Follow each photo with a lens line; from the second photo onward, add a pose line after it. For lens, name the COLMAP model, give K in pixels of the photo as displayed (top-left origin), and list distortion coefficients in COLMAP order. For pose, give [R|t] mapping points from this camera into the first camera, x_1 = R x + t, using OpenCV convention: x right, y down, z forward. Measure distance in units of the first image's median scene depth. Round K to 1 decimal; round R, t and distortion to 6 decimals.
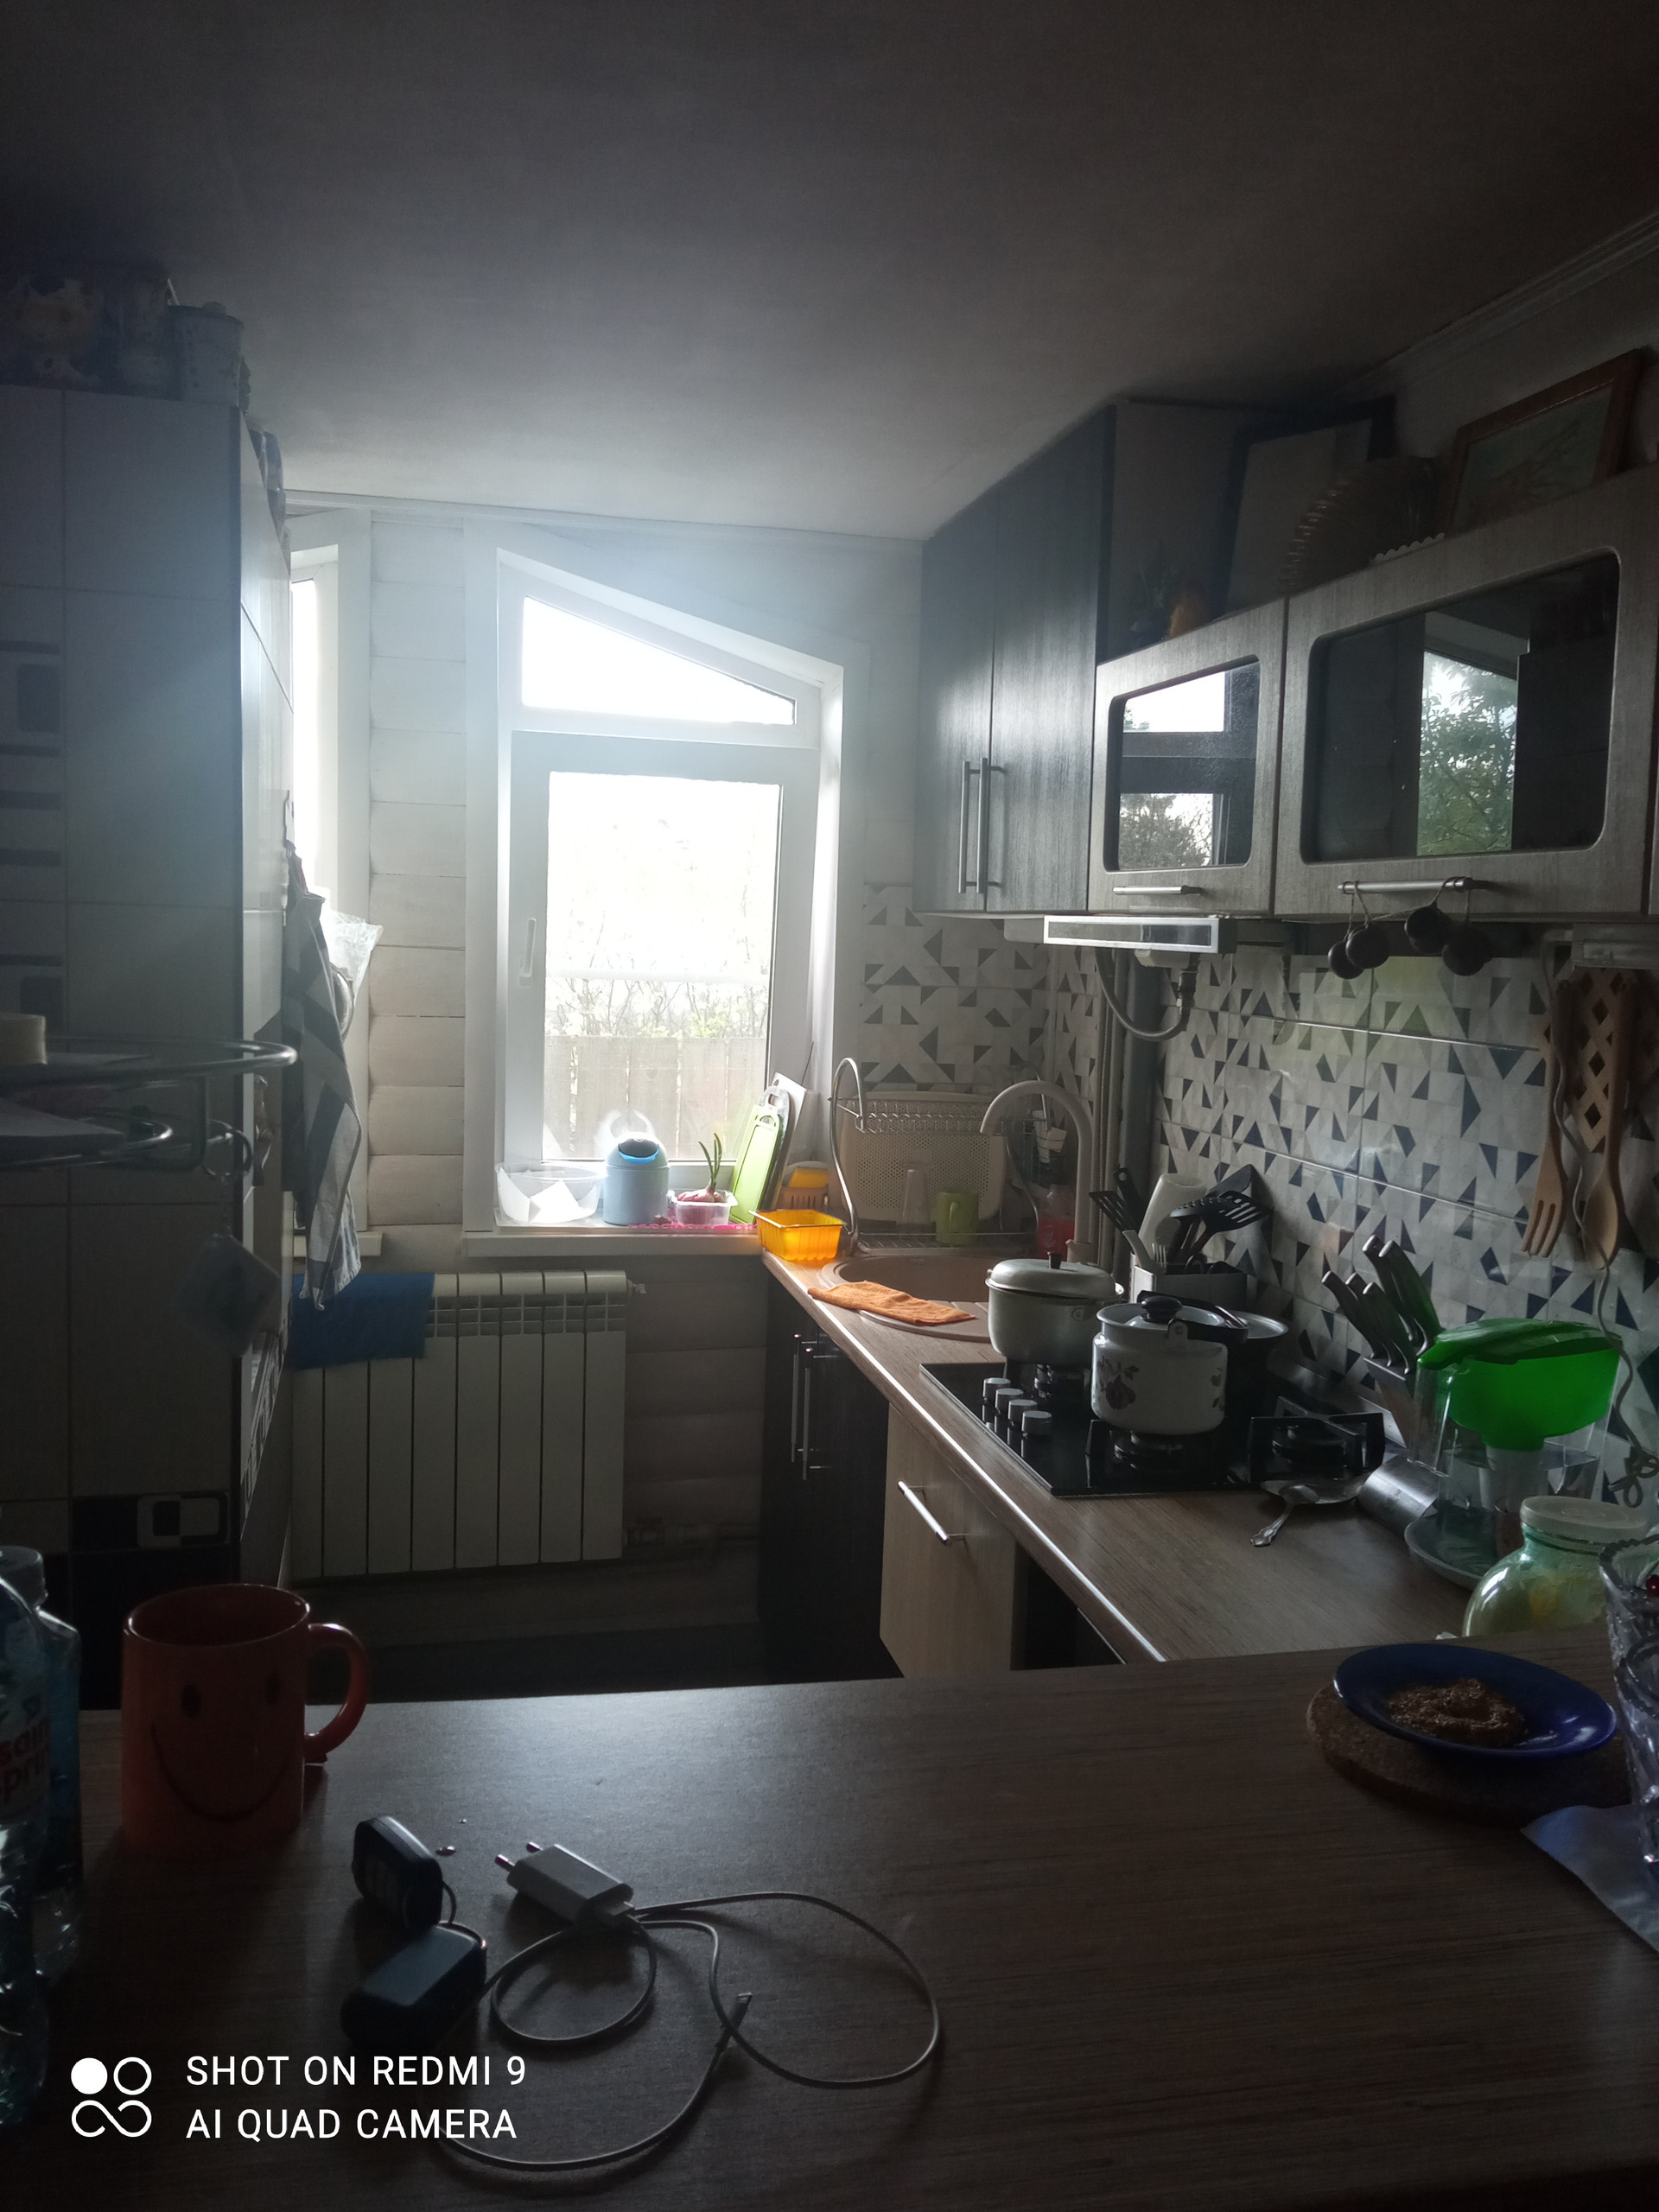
lens RADIAL K [[1814.7, 0, 835.7], [0, 1814.7, 1097.6], [0, 0, 1]] dist [0.122632, -0.216994]
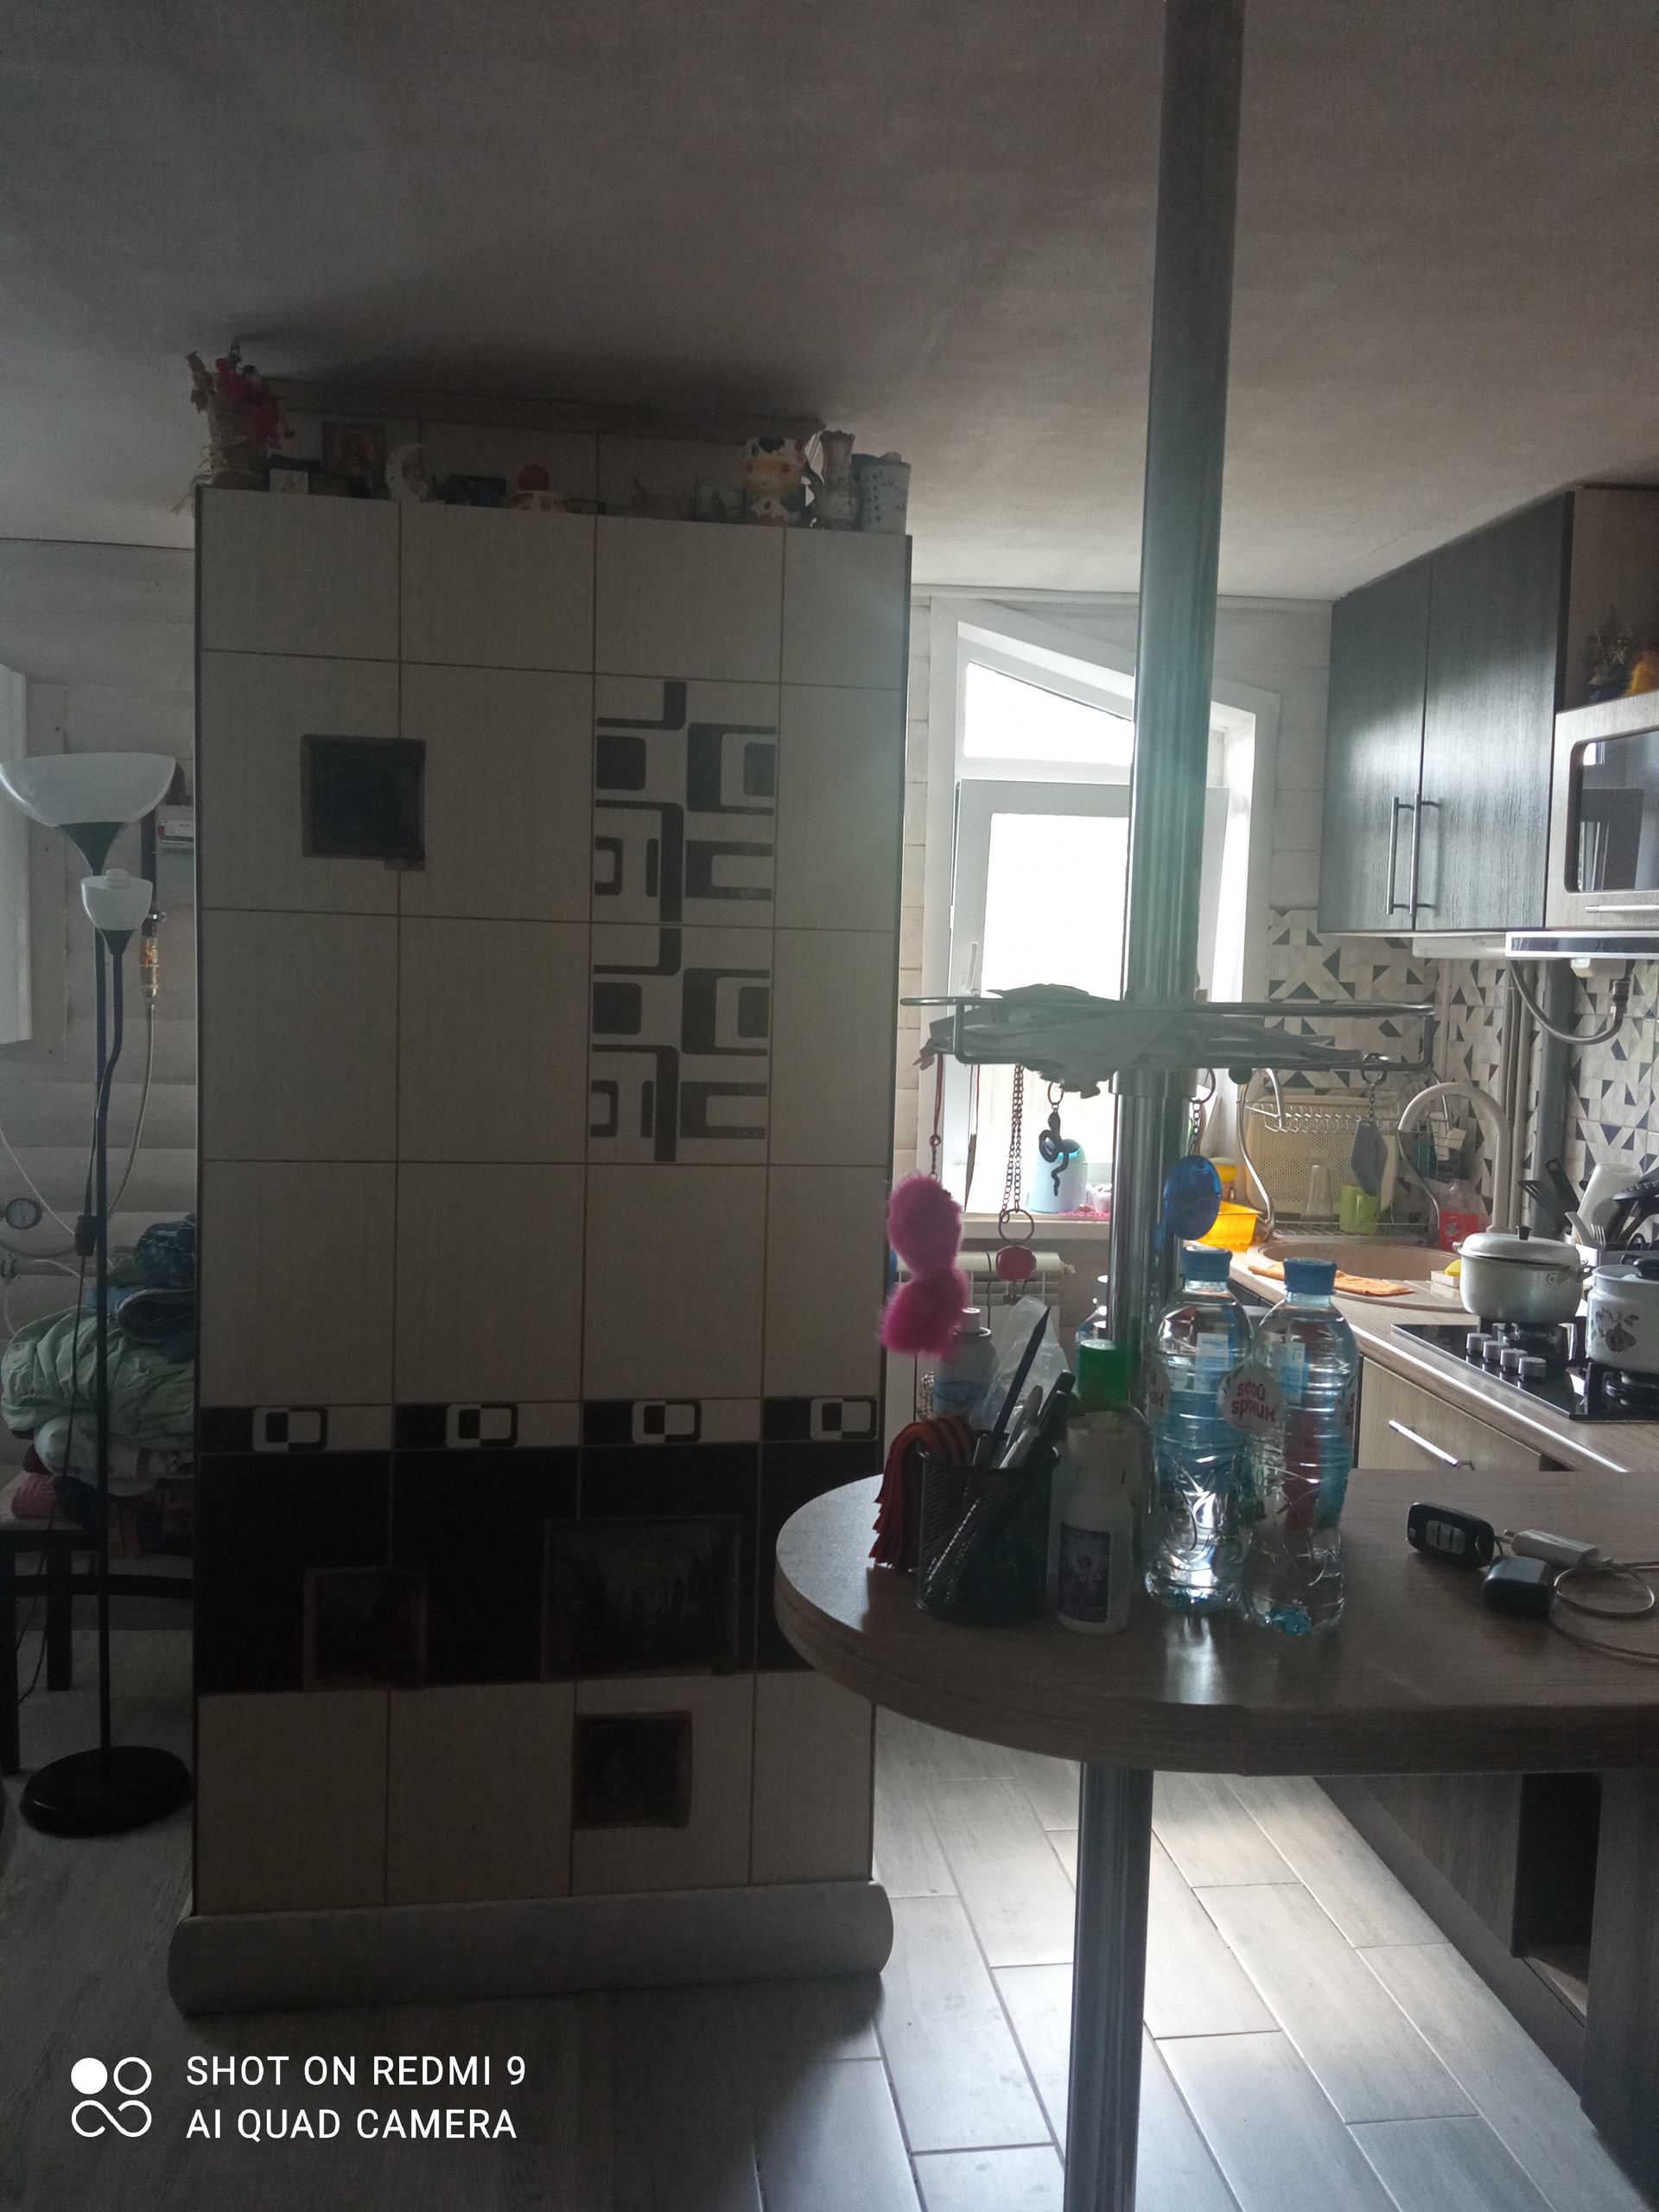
lens RADIAL K [[1814.7, 0, 835.7], [0, 1814.7, 1097.6], [0, 0, 1]] dist [0.122632, -0.216994]
pose [[0.994379, 0.002644, -0.105846, -0.157254], [-0.004377, 0.999860, -0.016145, 0.021081], [0.105788, 0.016518, 0.994251, -0.163115]]
